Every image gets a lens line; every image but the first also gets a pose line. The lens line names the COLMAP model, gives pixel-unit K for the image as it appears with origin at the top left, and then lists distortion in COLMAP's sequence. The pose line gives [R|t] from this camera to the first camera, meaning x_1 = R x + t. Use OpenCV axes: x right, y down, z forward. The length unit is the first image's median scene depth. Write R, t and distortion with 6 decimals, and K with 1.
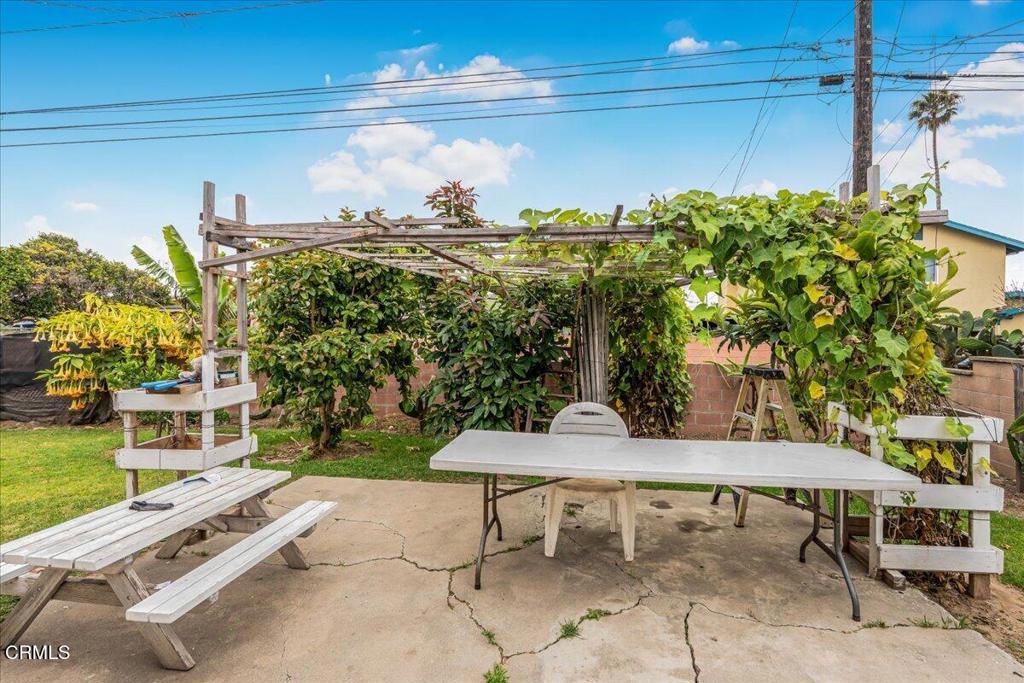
lens RADIAL K [[457.2, 0, 518.1], [0, 457.2, 338.3], [0, 0, 1]] dist [0.000764, -0.000362]
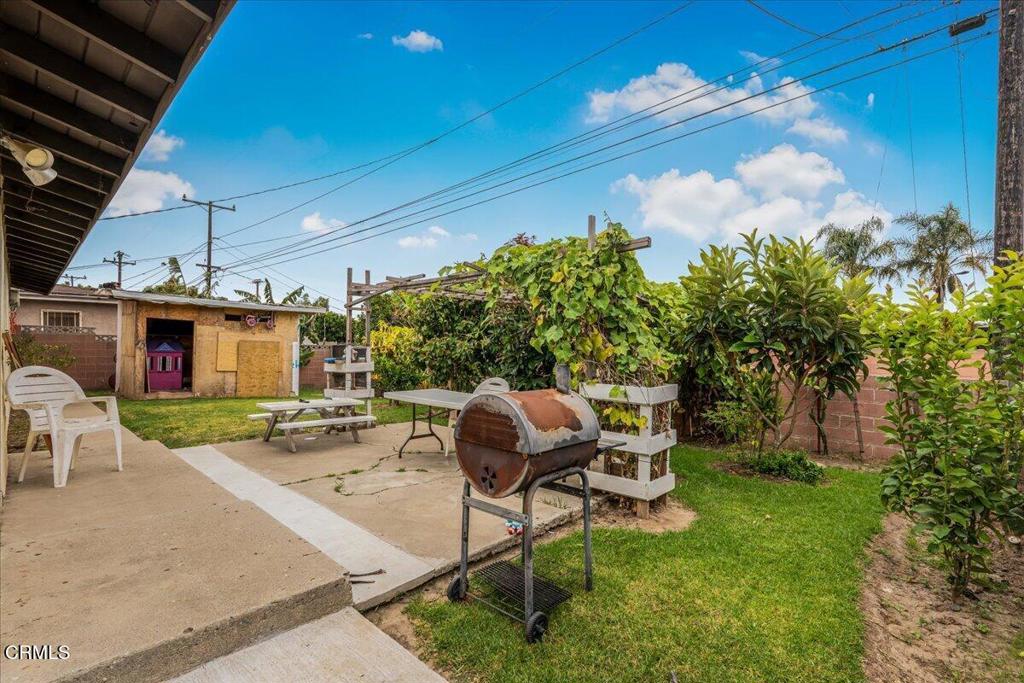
lens RADIAL K [[453.3, 0, 503.0], [0, 453.3, 353.2], [0, 0, 1]] dist [0.003508, 0.000073]
pose [[0.804261, 0.009196, -0.594205, 1.131656], [-0.013764, 0.999900, -0.003155, 0.058005], [0.594117, 0.010716, 0.804307, -0.280664]]
